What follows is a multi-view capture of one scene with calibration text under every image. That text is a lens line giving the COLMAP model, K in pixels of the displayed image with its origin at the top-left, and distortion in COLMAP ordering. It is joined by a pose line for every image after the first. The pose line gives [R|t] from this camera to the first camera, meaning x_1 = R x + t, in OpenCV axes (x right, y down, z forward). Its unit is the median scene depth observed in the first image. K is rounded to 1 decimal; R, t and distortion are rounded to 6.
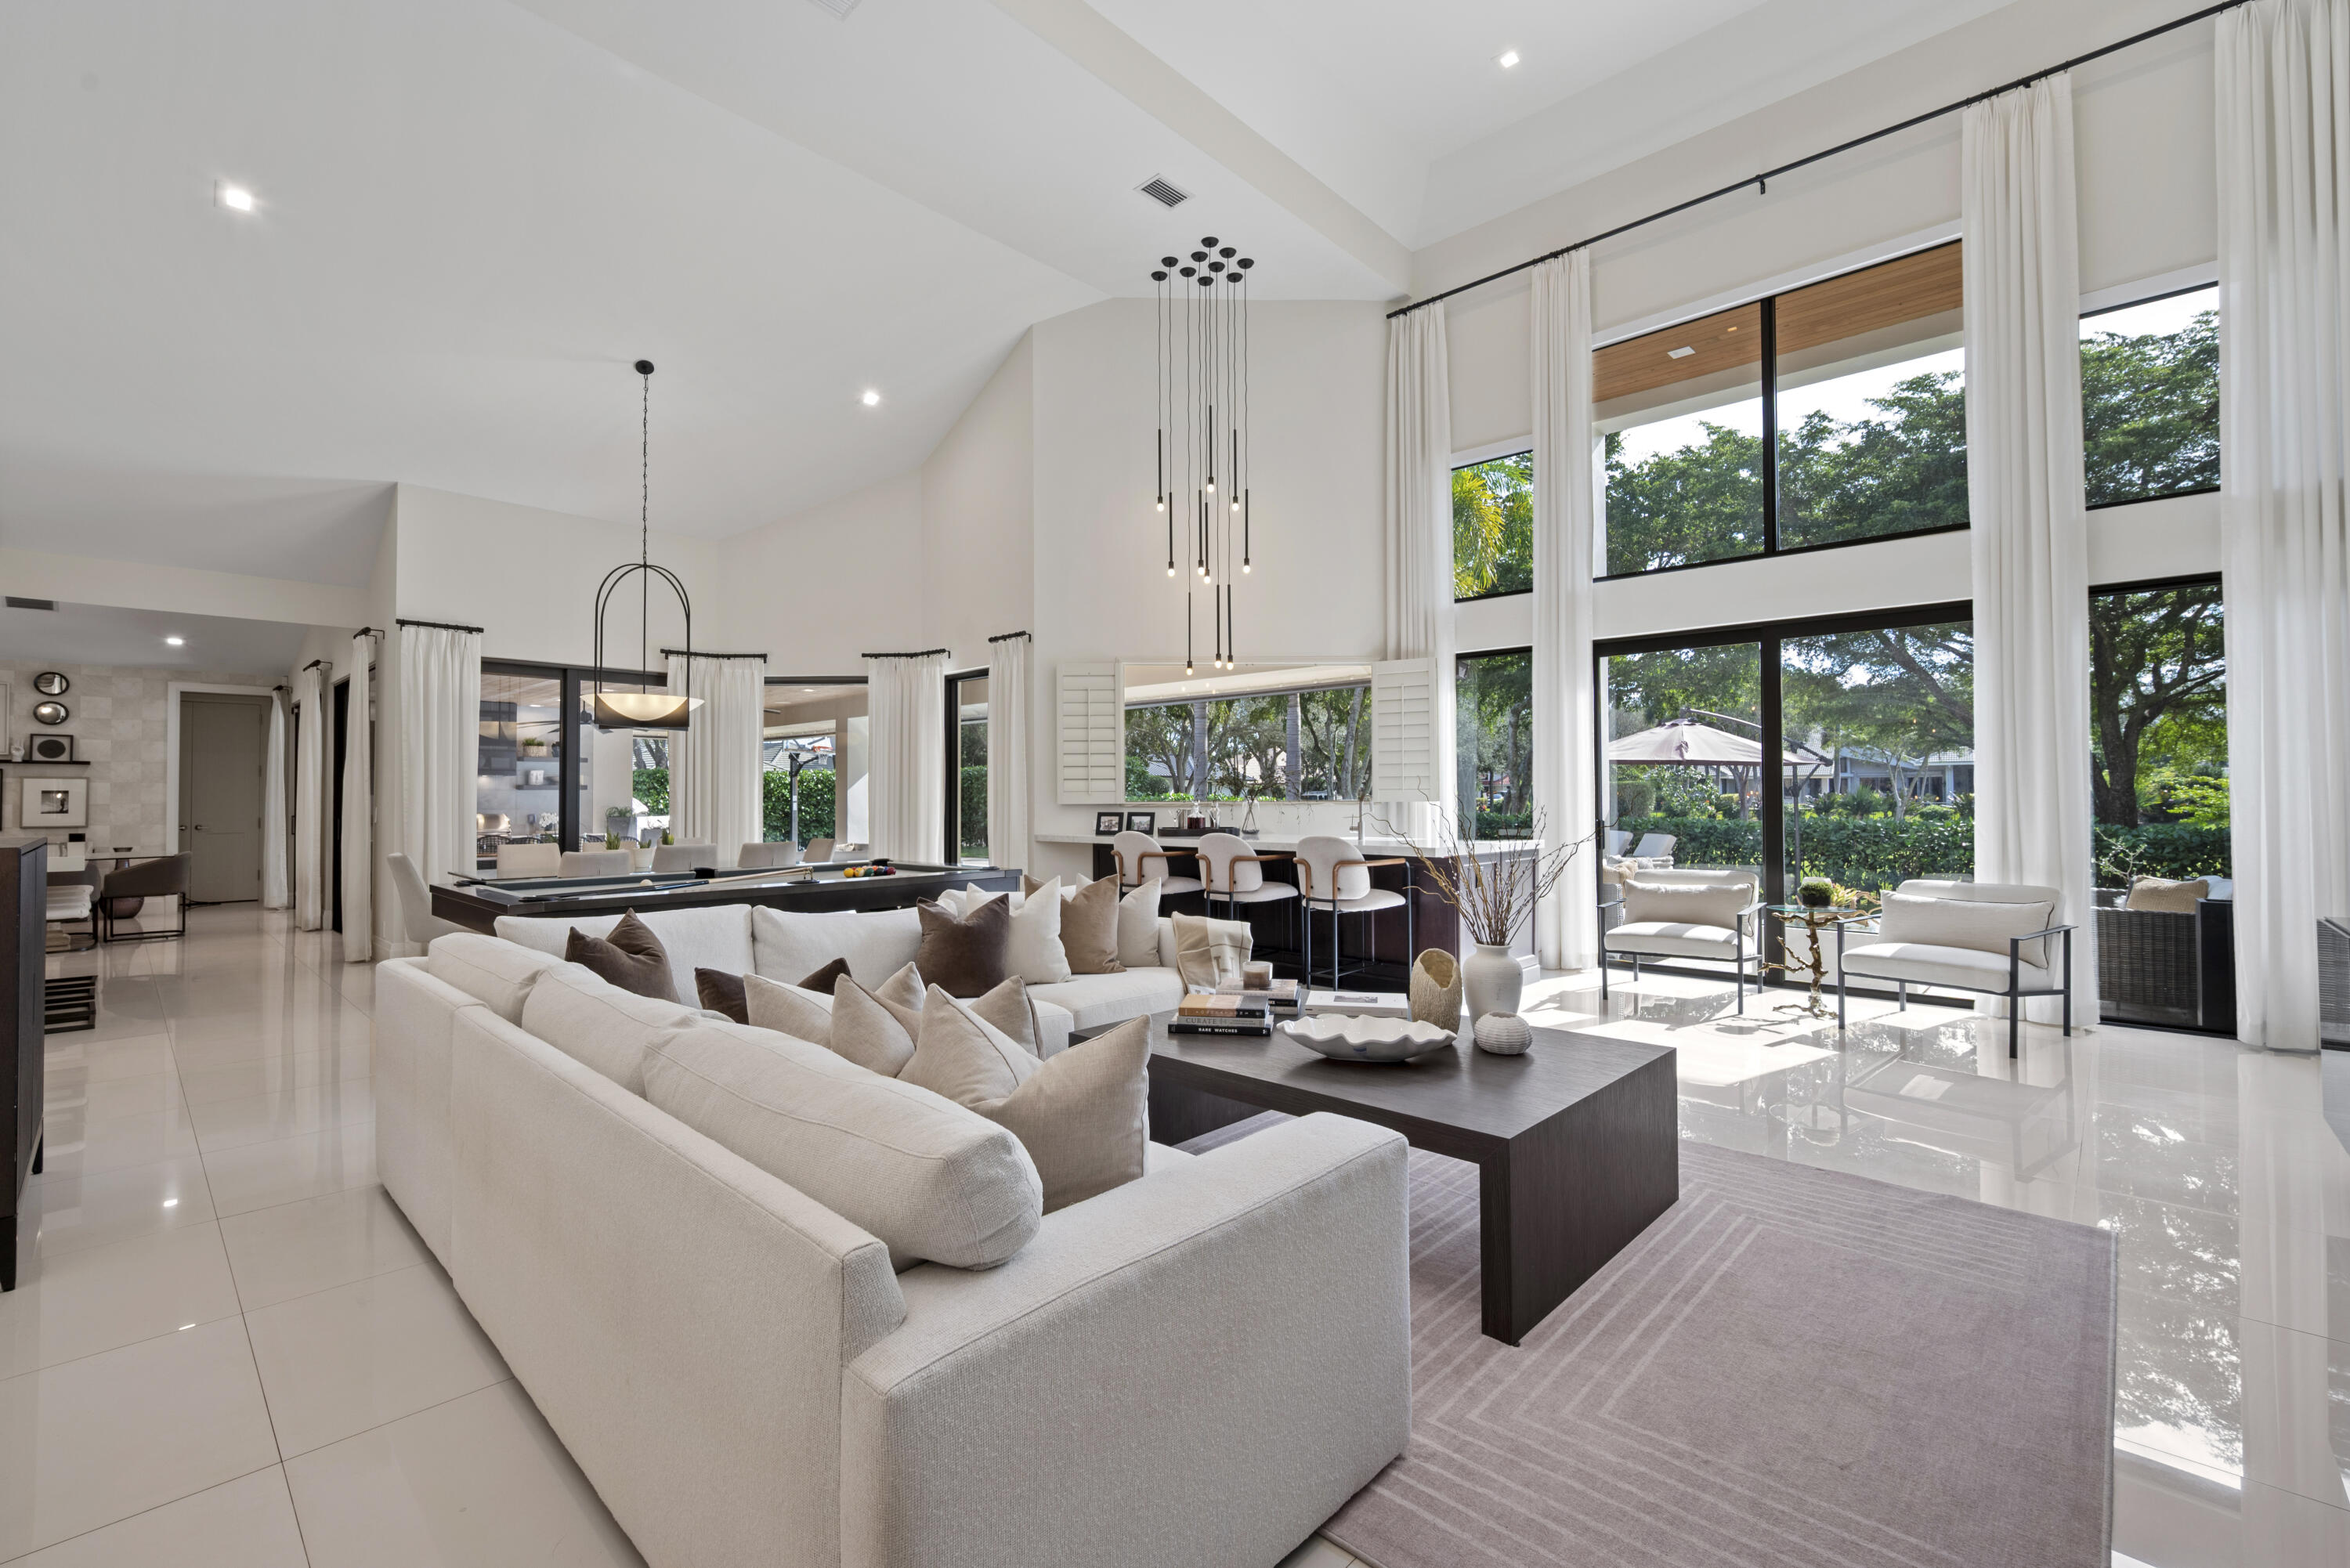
lens RADIAL K [[1015.1, 0, 1181.1], [0, 1015.1, 781.7], [0, 0, 1]] dist [-0.000746, 0.000139]
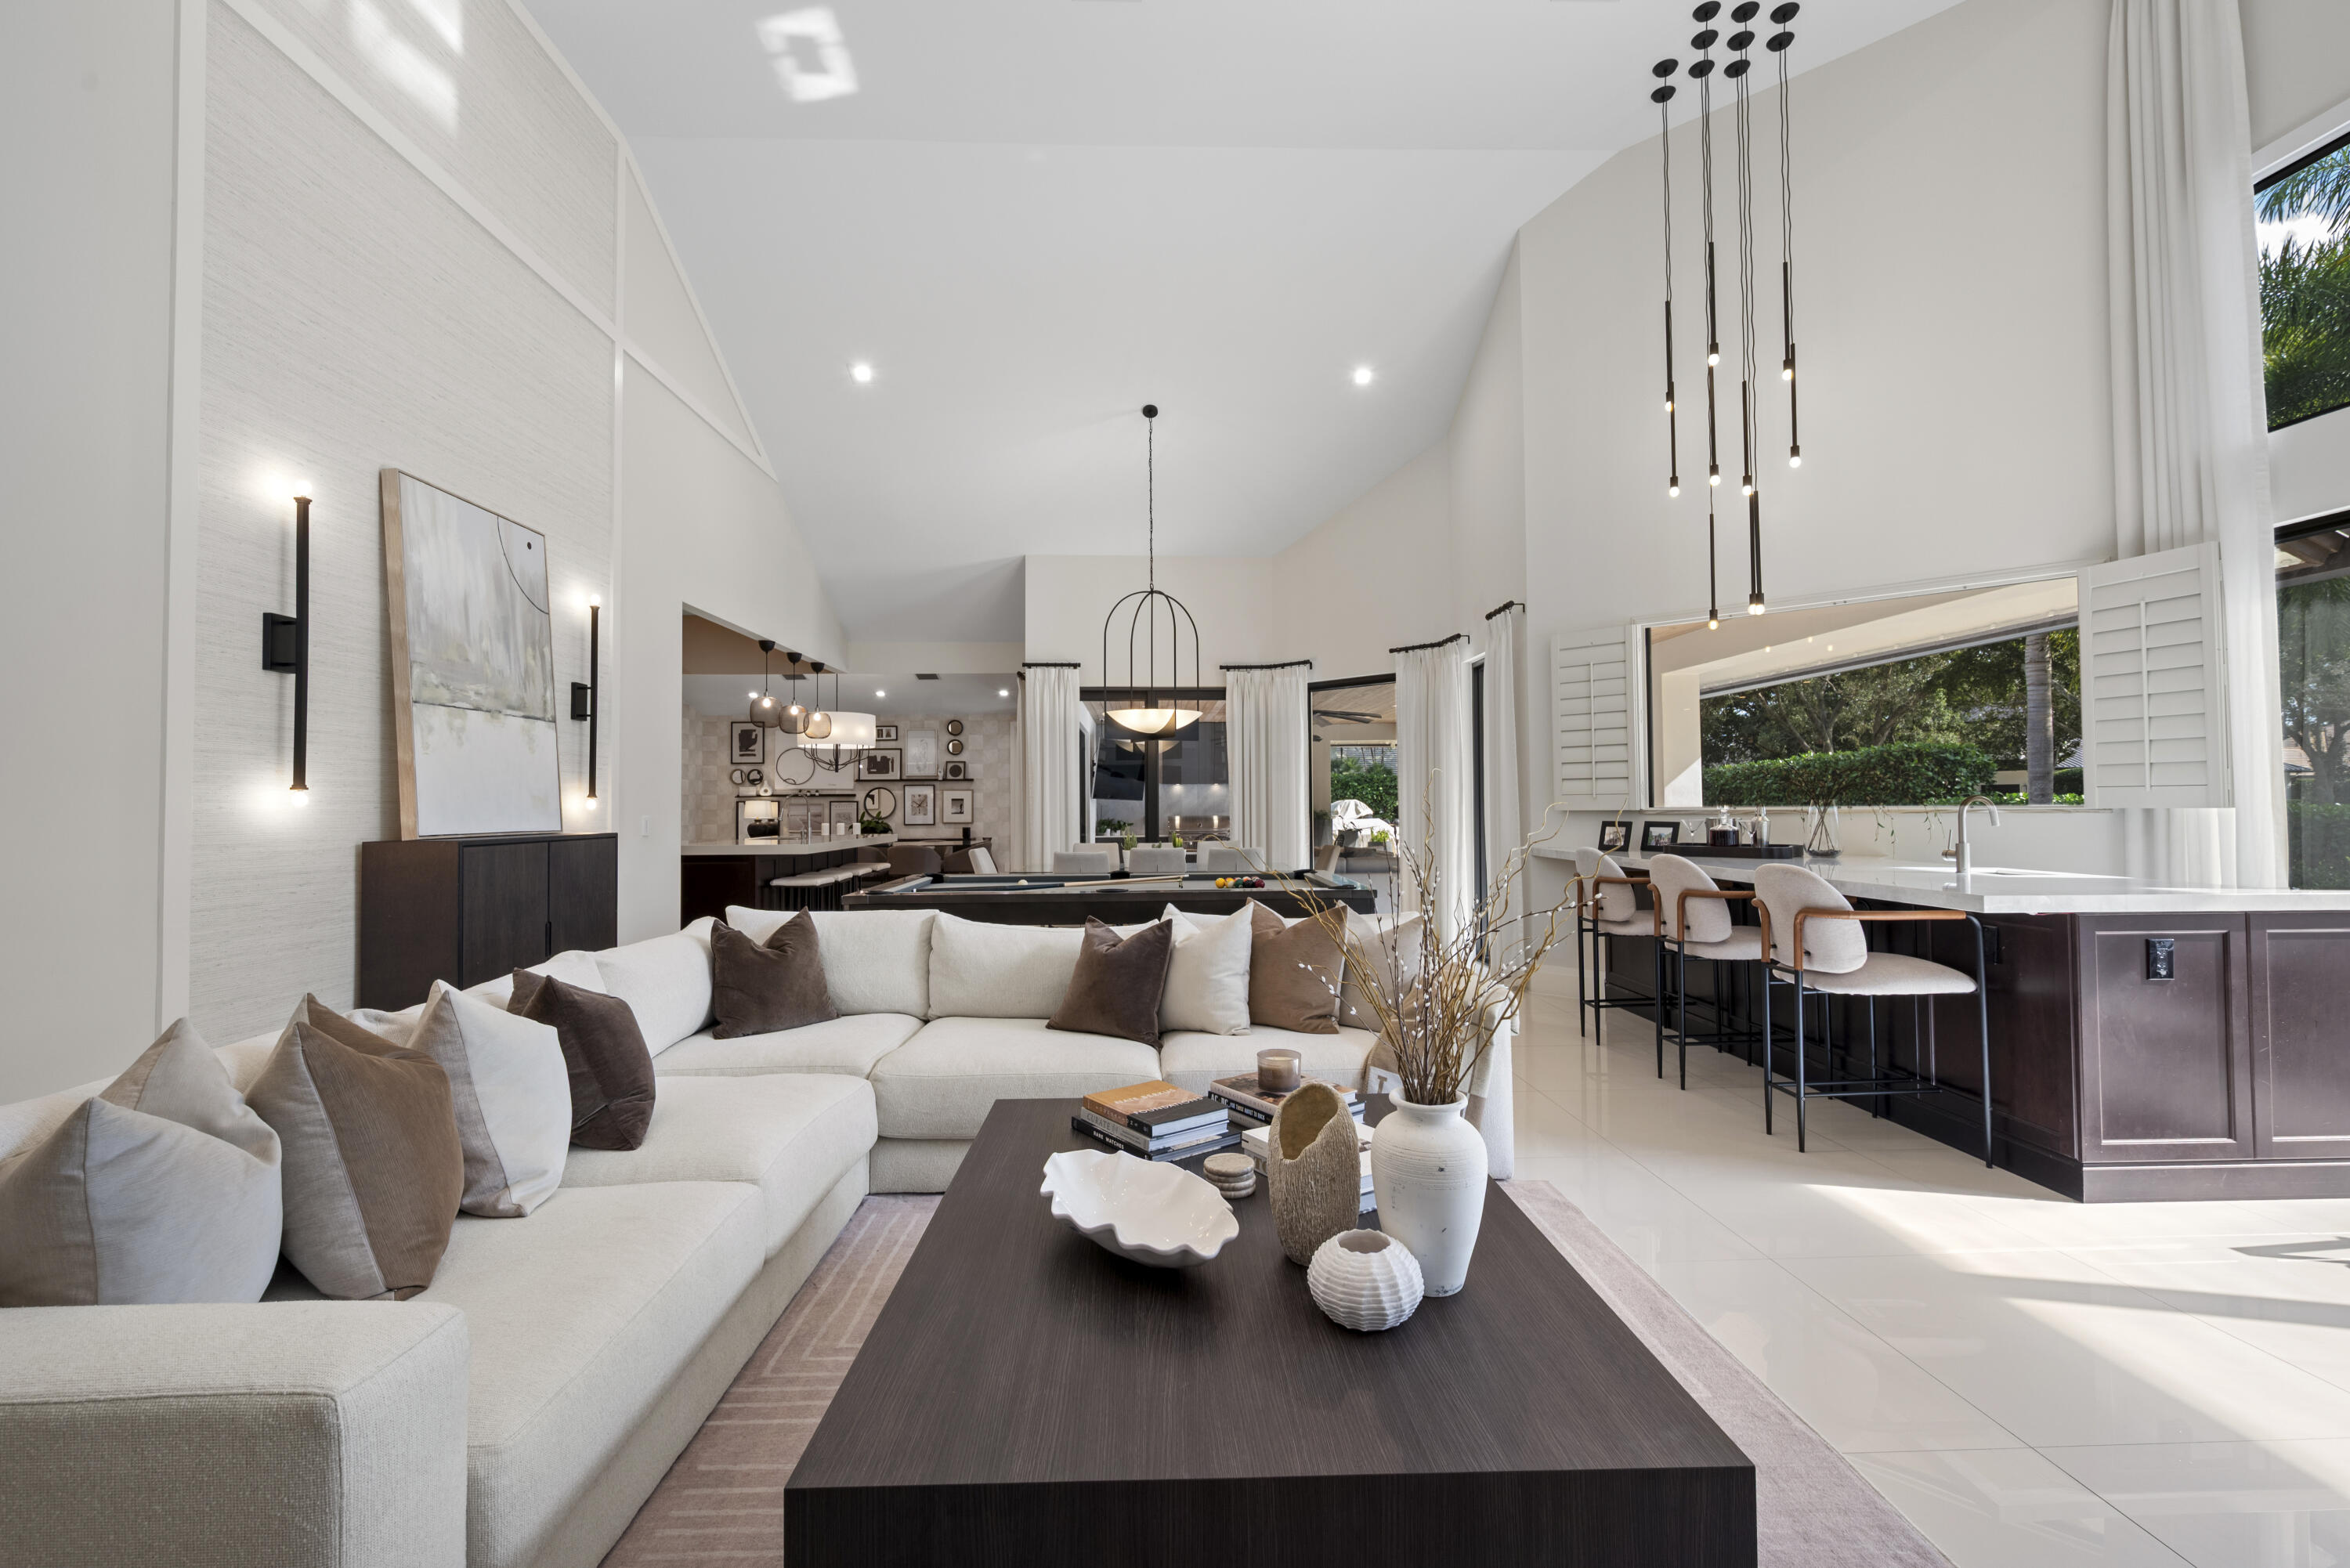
lens RADIAL K [[1015.1, 0, 1162.2], [0, 1015.1, 779.7], [0, 0, 1]] dist [-0.000746, 0.000139]
pose [[0.701151, -0.018332, -0.712777, 0.241203], [0.015019, 0.999827, -0.010941, 0.002123], [0.712854, -0.003034, 0.701305, 0.223601]]
